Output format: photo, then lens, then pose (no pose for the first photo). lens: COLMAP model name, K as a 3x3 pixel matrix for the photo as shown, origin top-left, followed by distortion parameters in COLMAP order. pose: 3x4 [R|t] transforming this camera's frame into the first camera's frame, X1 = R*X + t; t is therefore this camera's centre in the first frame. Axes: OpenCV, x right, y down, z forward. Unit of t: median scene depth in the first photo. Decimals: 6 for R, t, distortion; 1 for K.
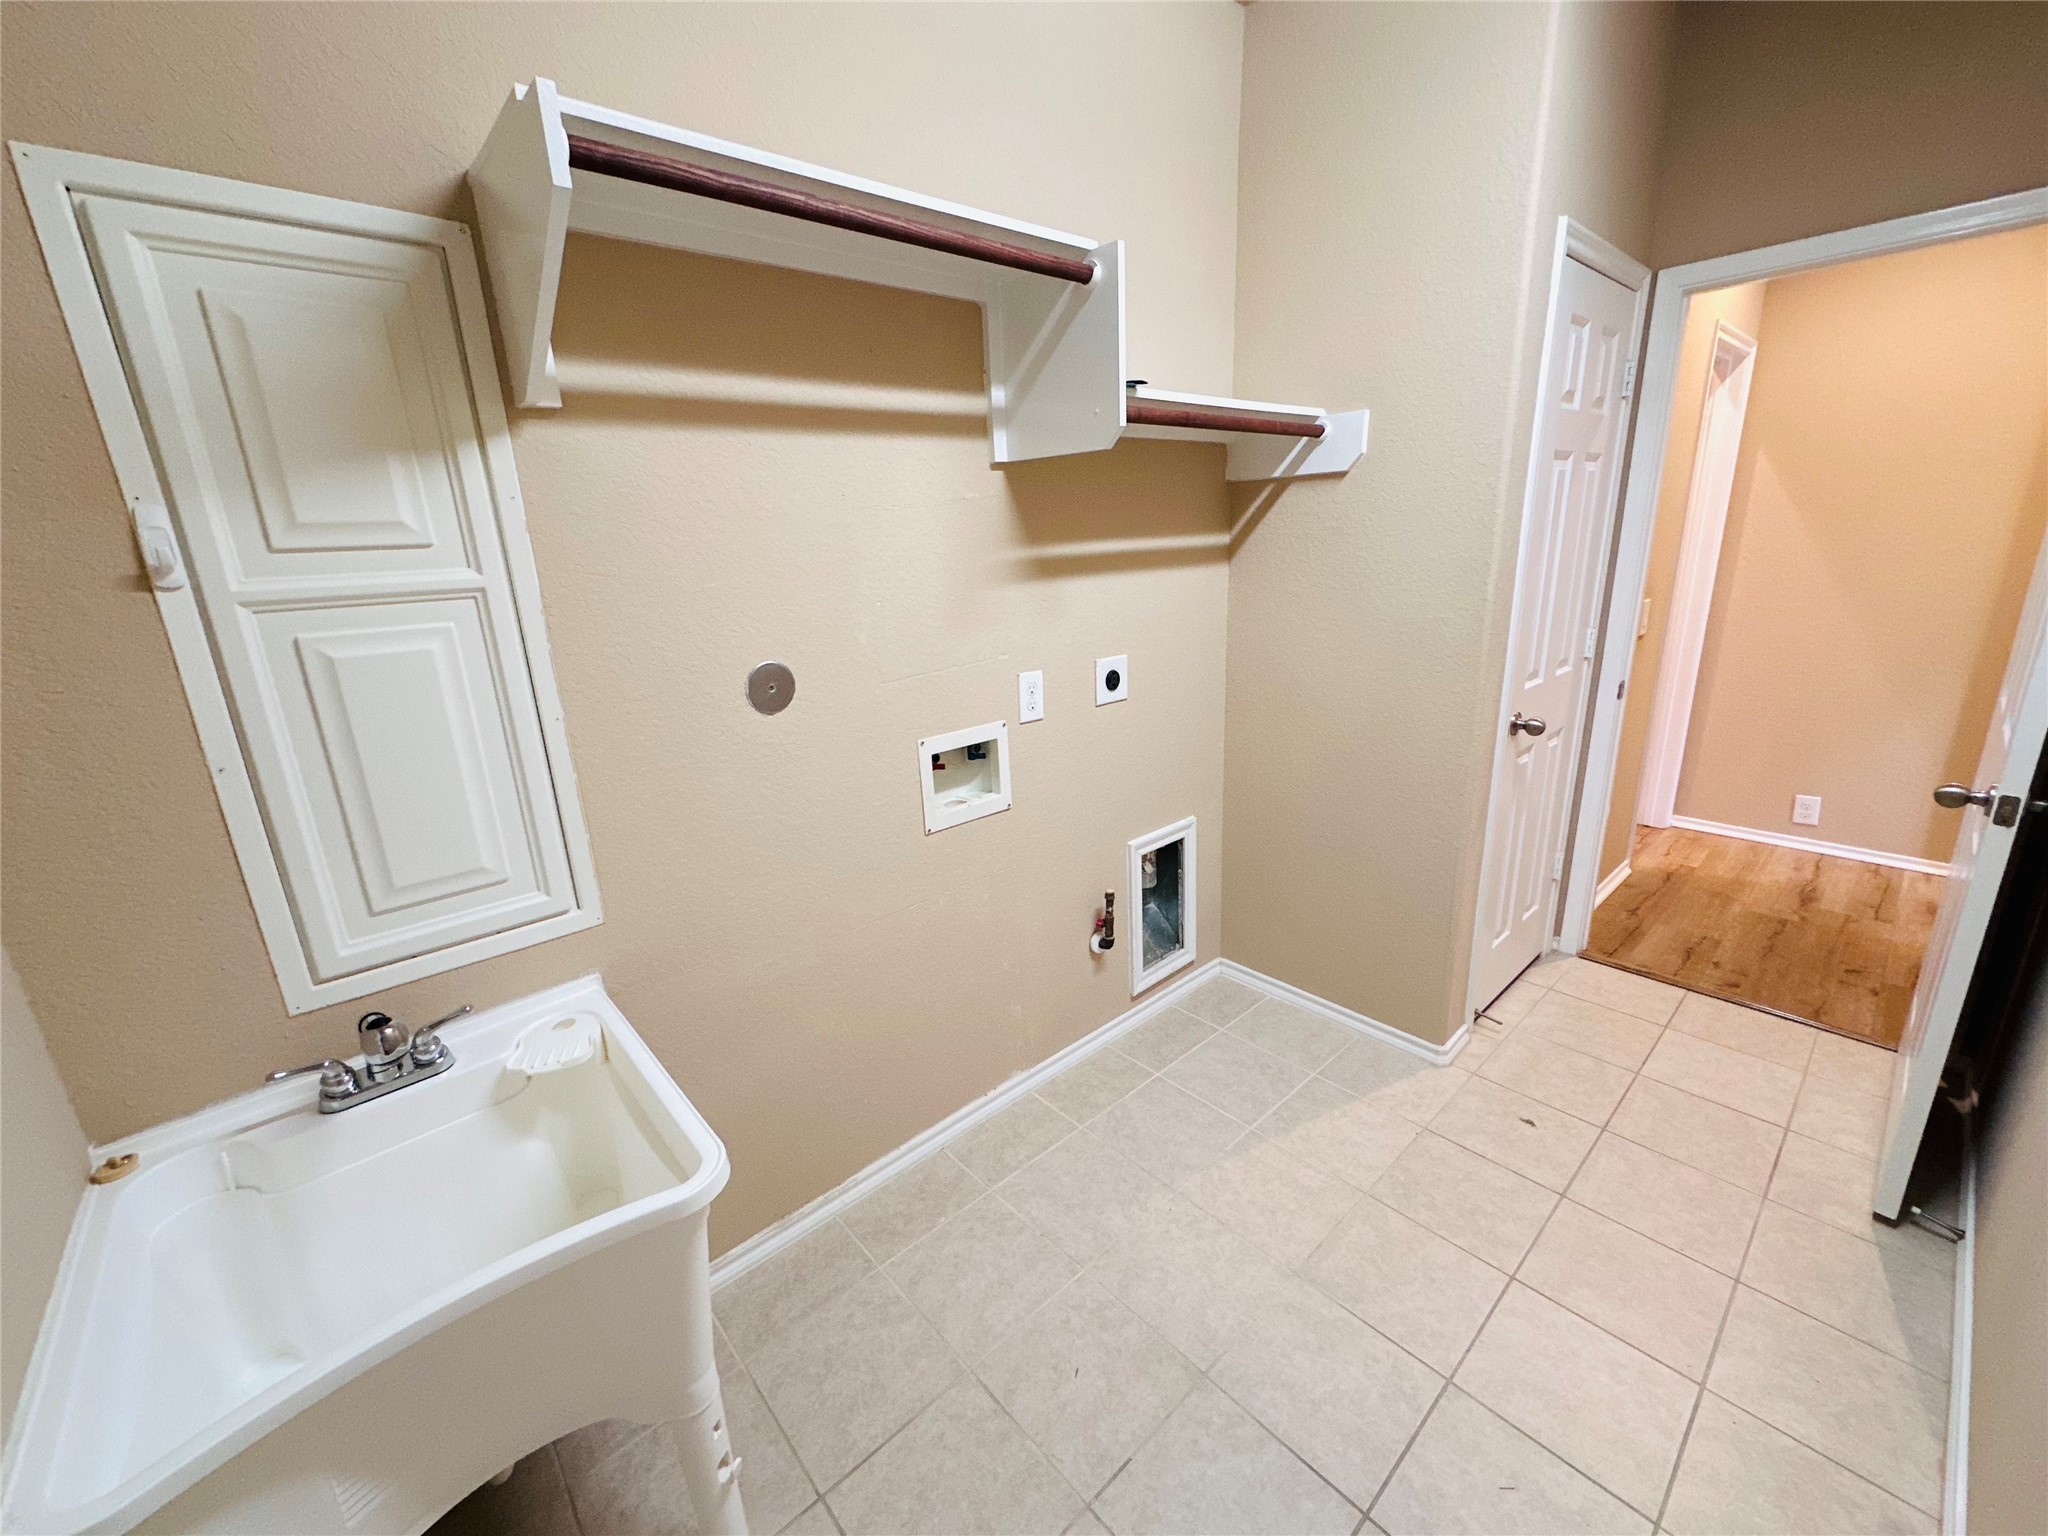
lens RADIAL K [[821.0, 0, 1019.1], [0, 821.0, 778.5], [0, 0, 1]] dist [-0.000104, -0.000314]
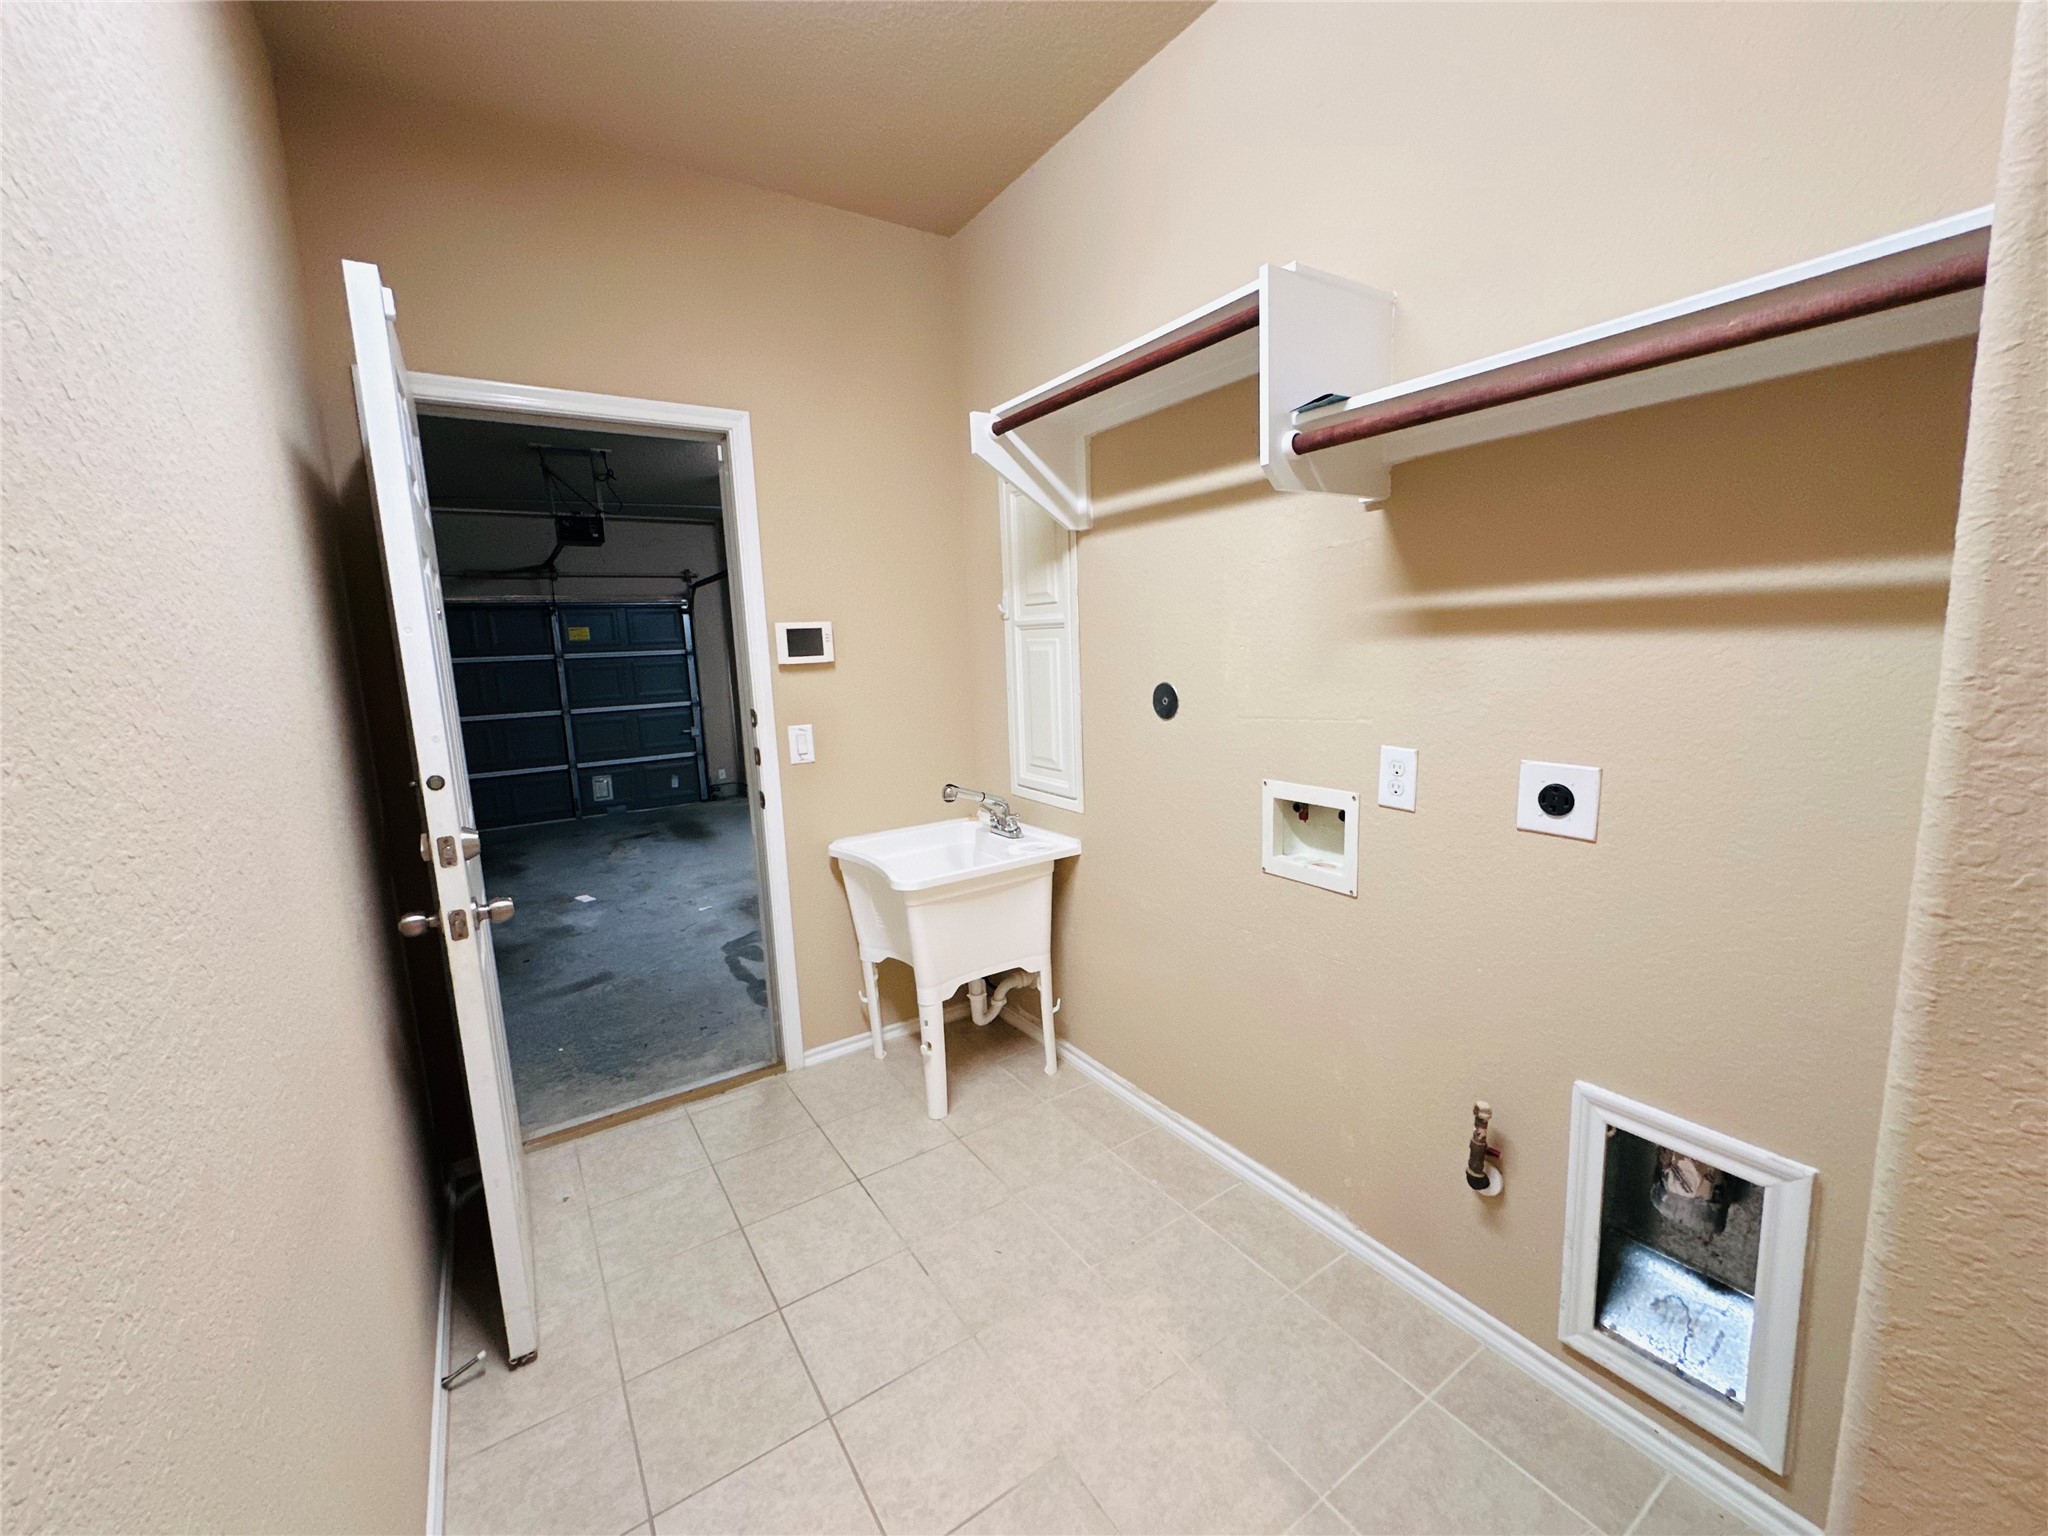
lens RADIAL K [[821.0, 0, 1021.2], [0, 821.0, 753.8], [0, 0, 1]] dist [-0.000104, -0.000314]
pose [[-0.140637, 0.197451, -0.970172, 0.869511], [-0.226788, 0.947432, 0.225698, -0.227079], [0.963737, 0.251765, -0.088464, 0.733007]]
